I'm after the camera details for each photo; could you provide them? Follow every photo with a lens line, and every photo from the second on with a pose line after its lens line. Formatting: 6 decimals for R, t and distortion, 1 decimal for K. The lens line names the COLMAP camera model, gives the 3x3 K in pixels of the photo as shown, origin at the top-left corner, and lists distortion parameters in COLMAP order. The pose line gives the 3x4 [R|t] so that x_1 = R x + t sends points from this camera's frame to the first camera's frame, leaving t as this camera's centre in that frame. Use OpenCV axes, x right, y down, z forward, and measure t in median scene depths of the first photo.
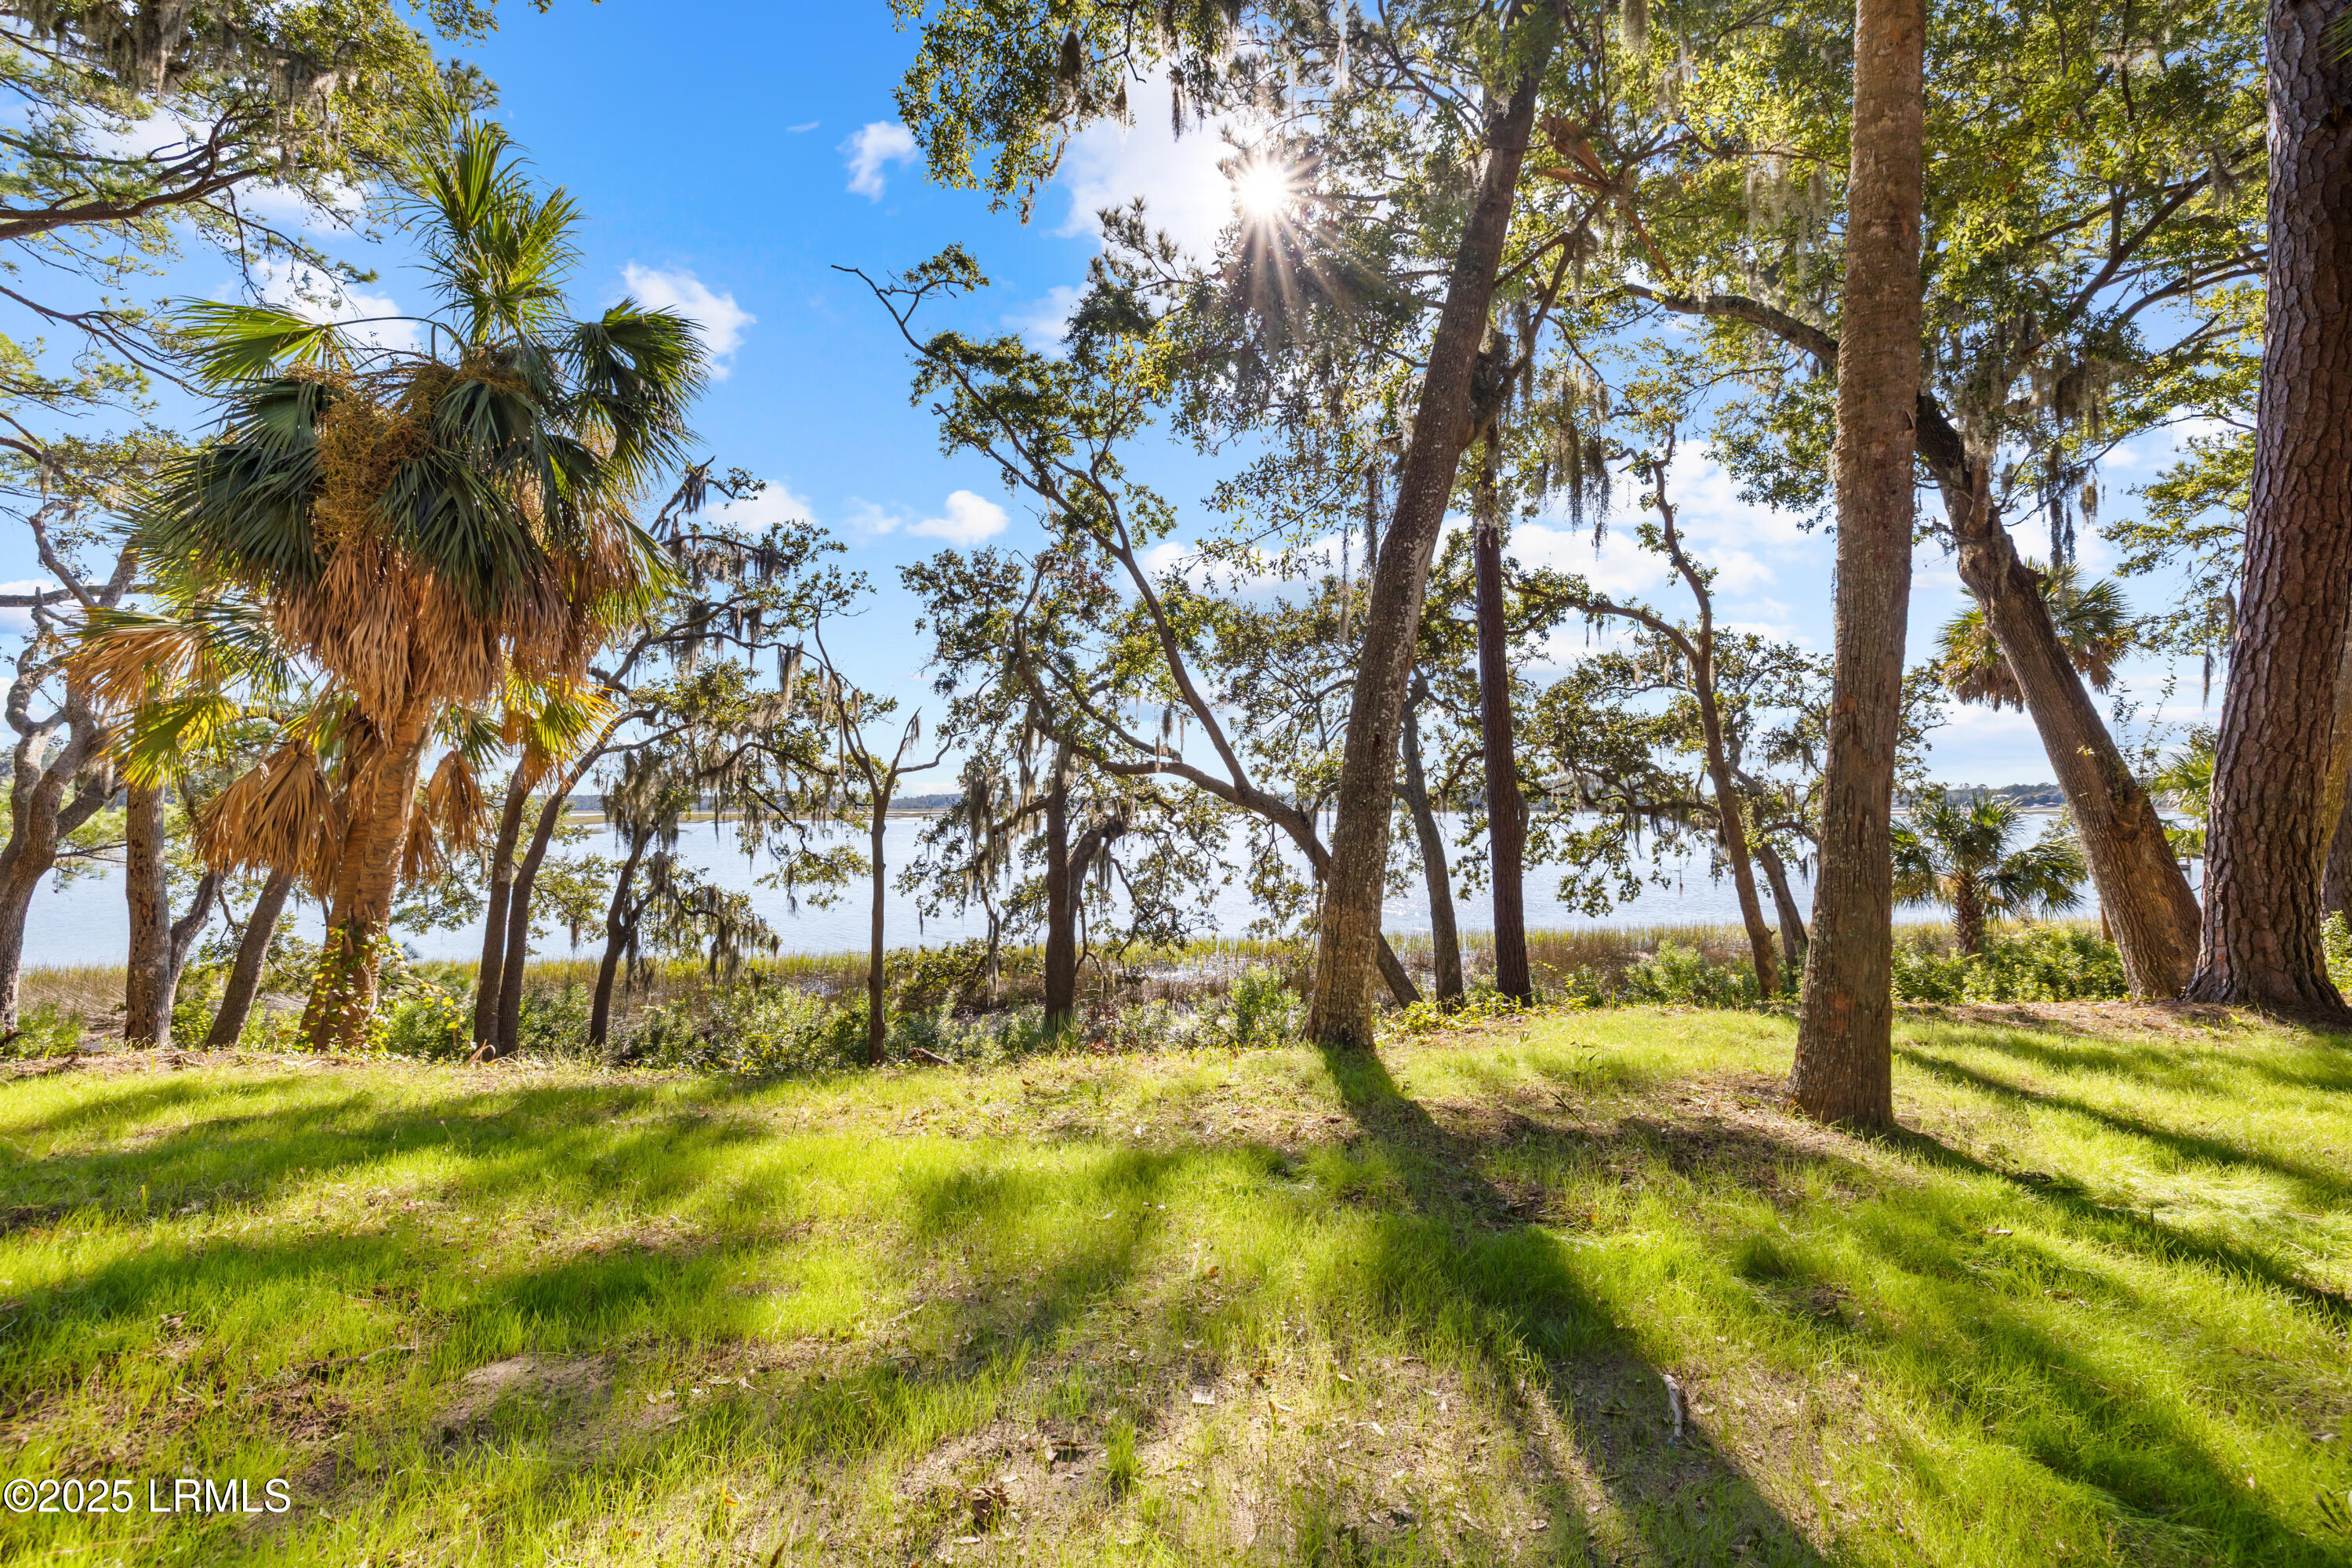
lens RADIAL K [[981.9, 0, 1174.5], [0, 981.9, 772.8], [0, 0, 1]] dist [0.000321, 0.000218]
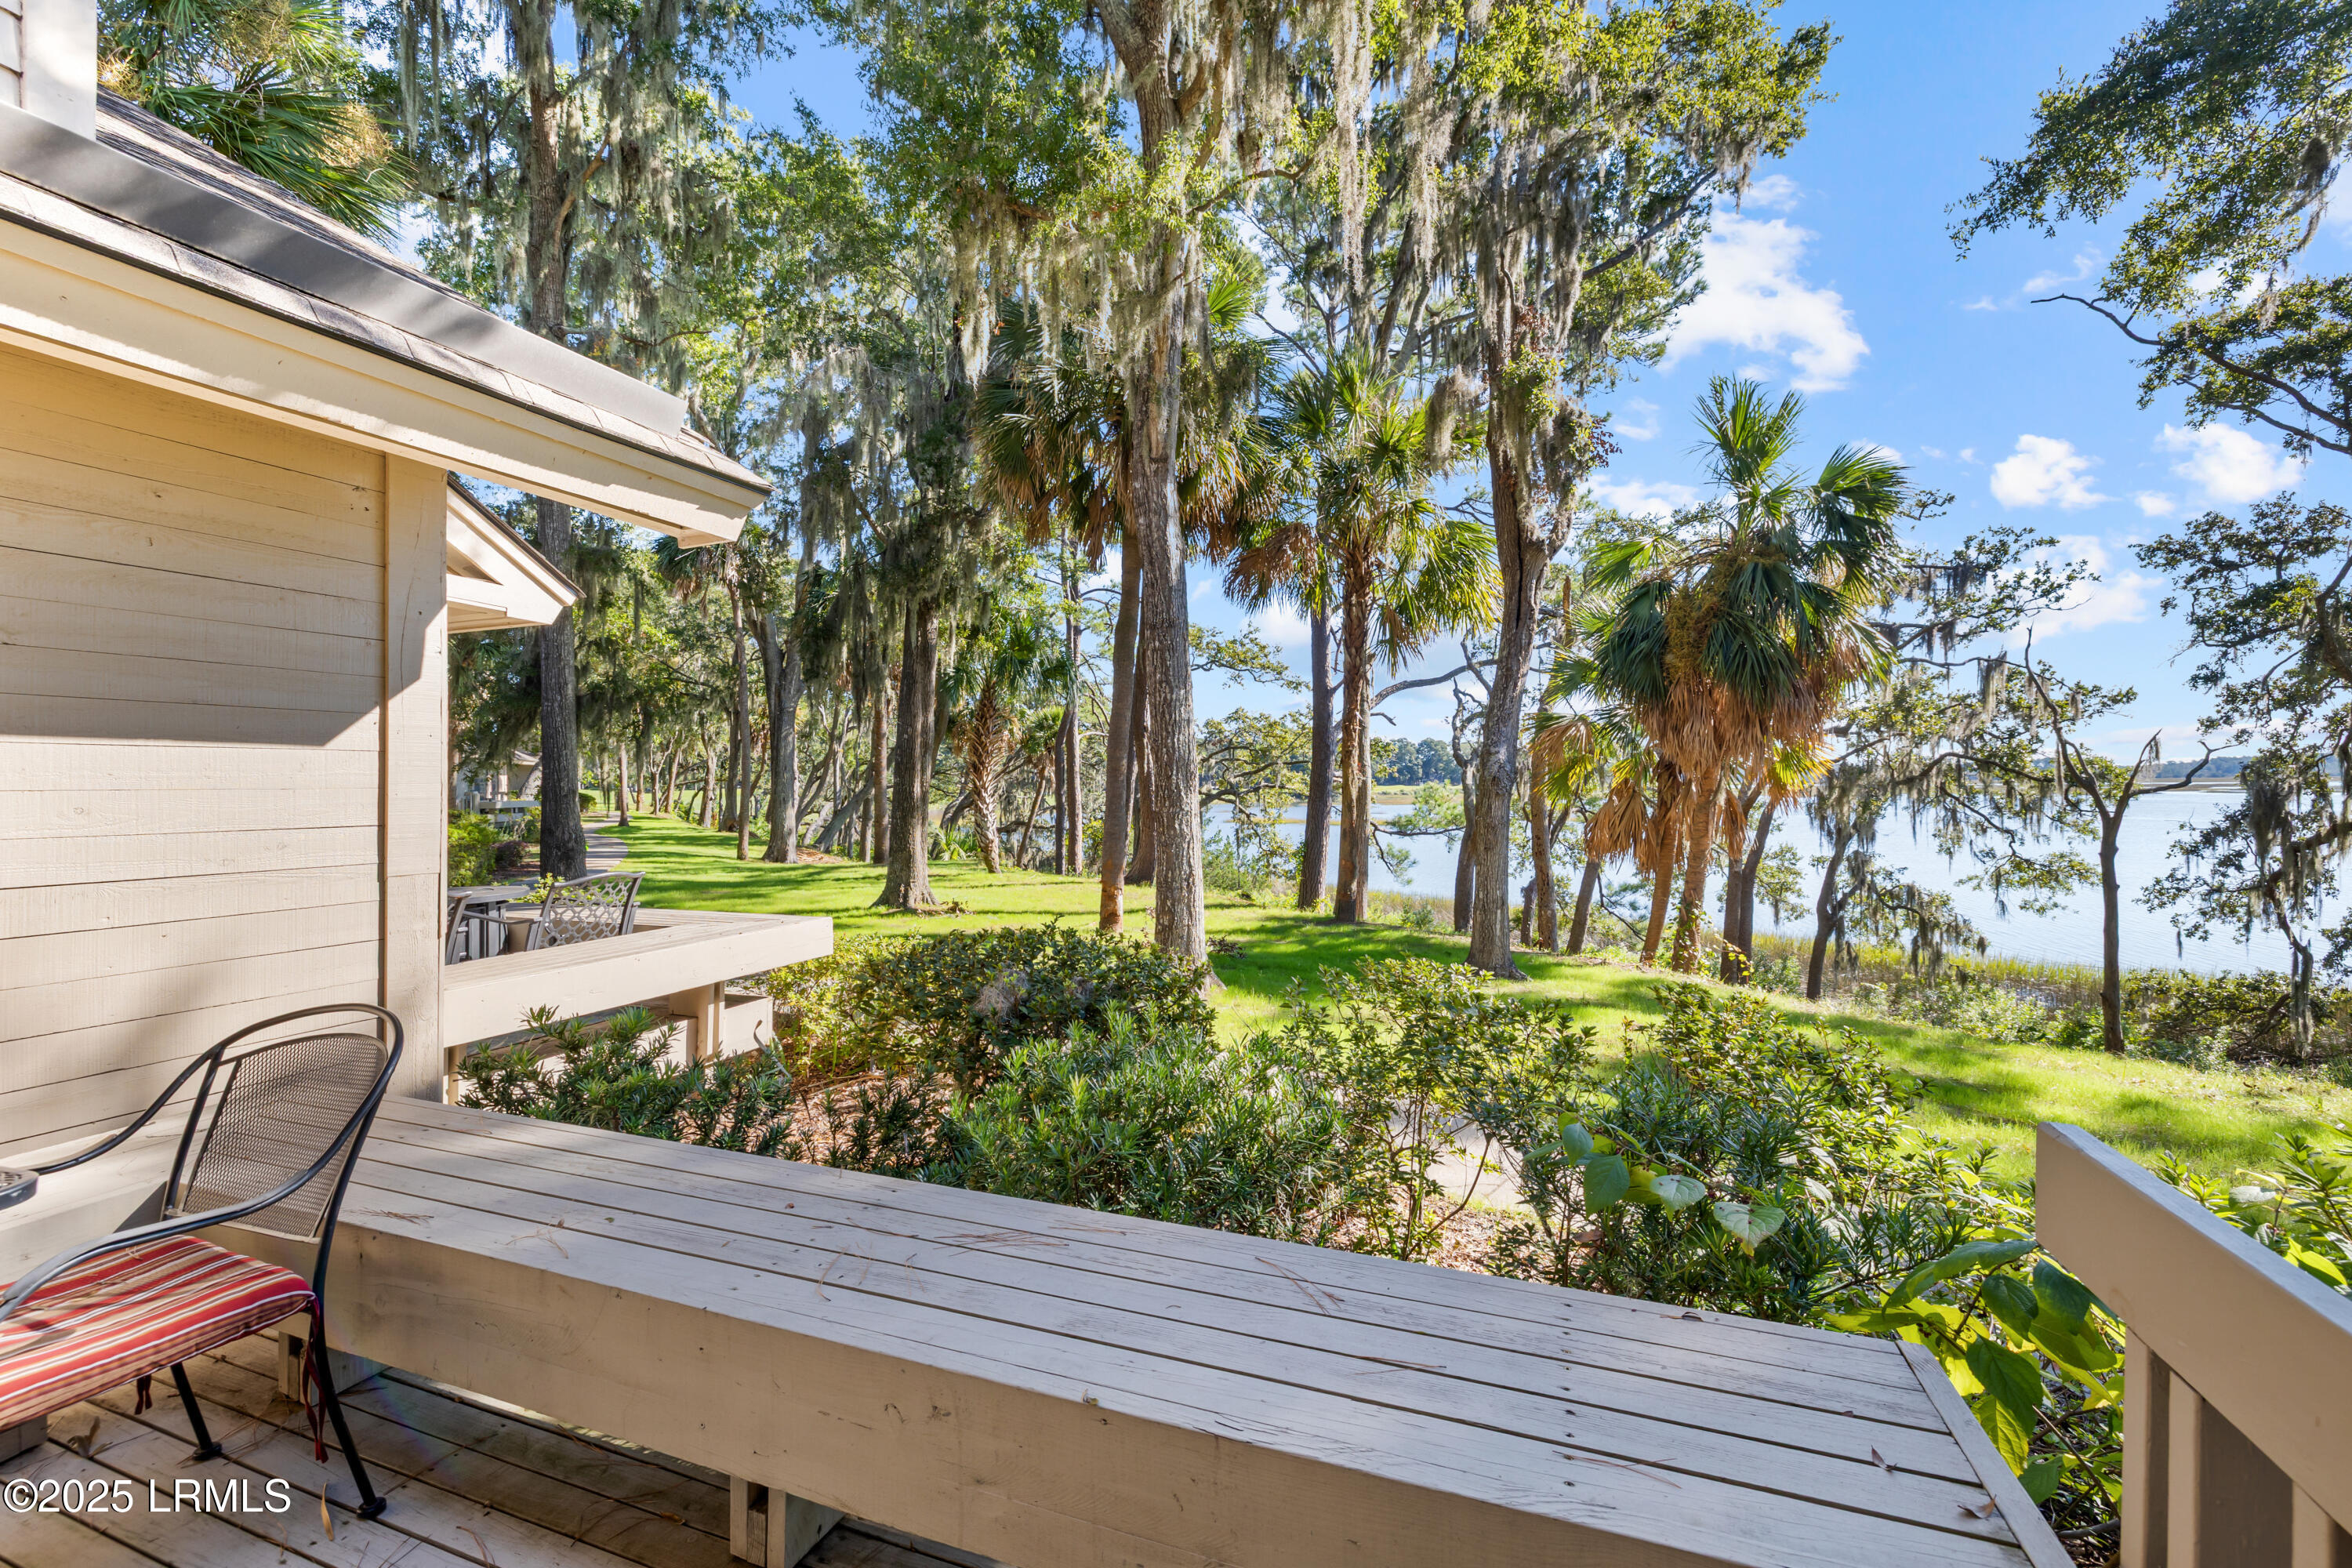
lens RADIAL K [[981.9, 0, 1174.5], [0, 981.9, 772.8], [0, 0, 1]] dist [0.000321, 0.000218]
pose [[0.489105, -0.014845, -0.872098, 0.075187], [0.039505, 0.999206, 0.005147, -0.043265], [0.871330, -0.036970, 0.489303, -0.223657]]
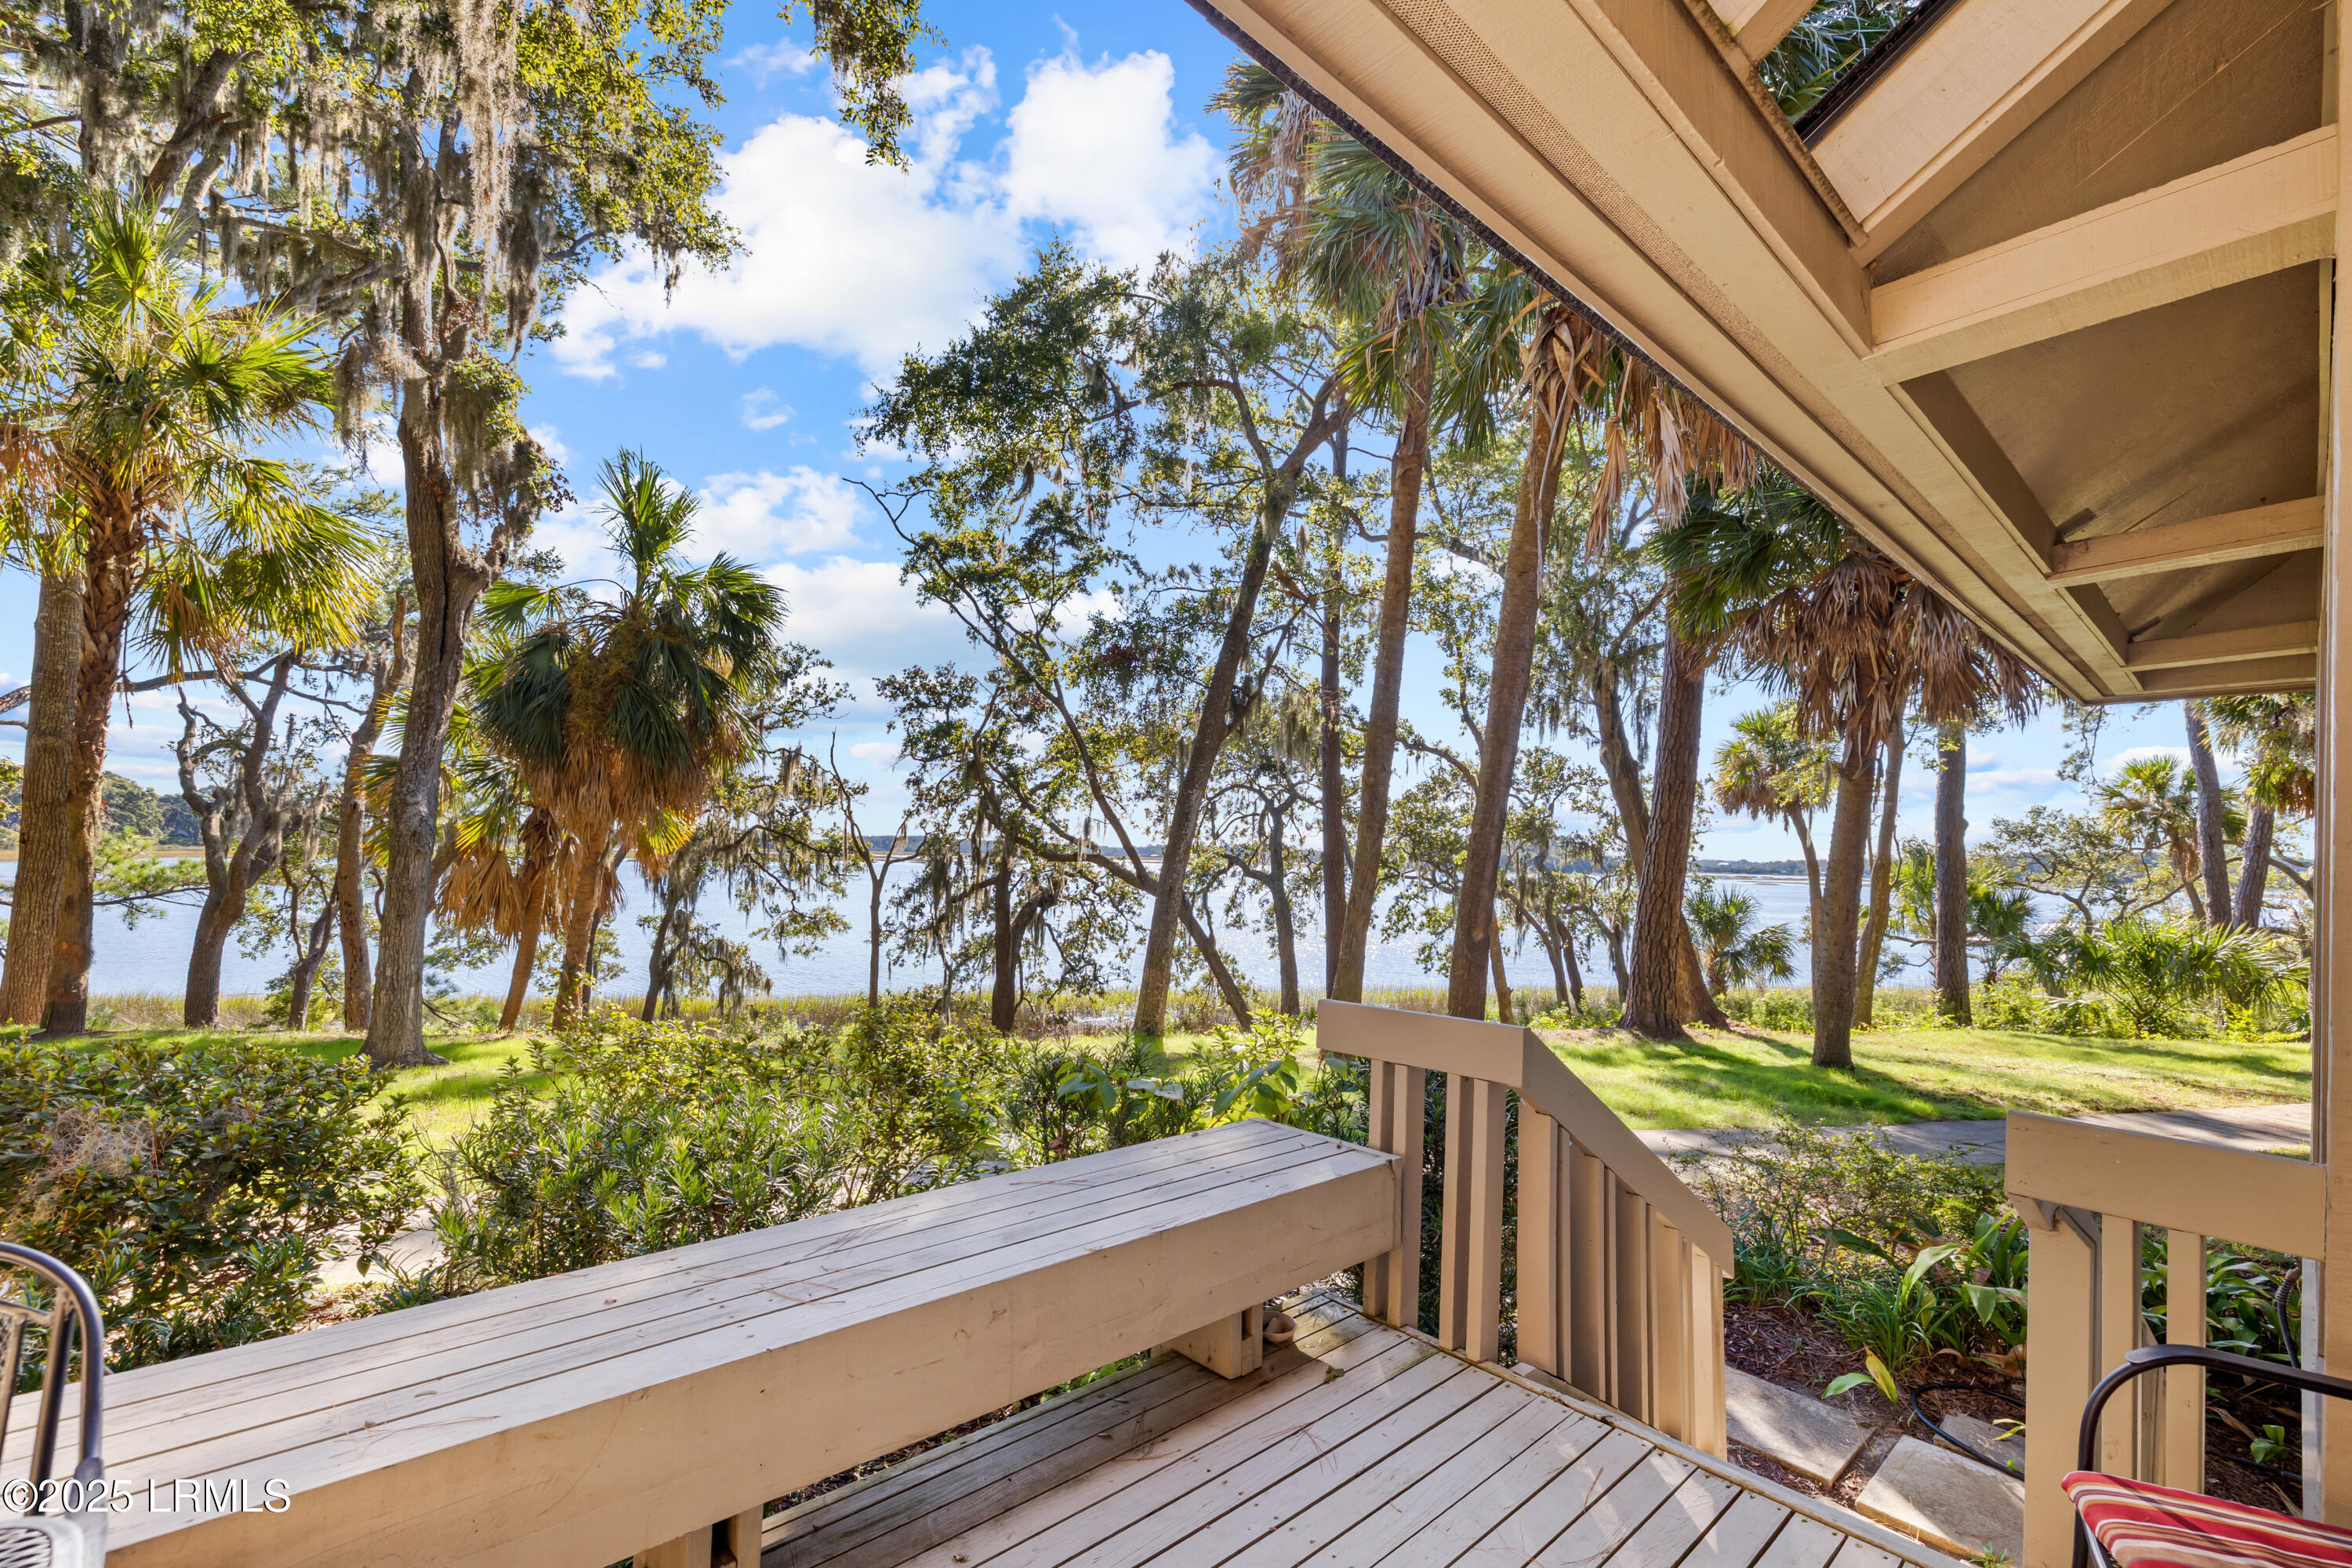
lens RADIAL K [[1017.6, 0, 1161.4], [0, 1017.6, 851.8], [0, 0, 1]] dist [0.000950, 0.000005]
pose [[0.998685, 0.025789, 0.044303, 0.024012], [-0.027147, 0.999171, 0.030325, -0.045936], [-0.043484, -0.031488, 0.998558, -0.292850]]
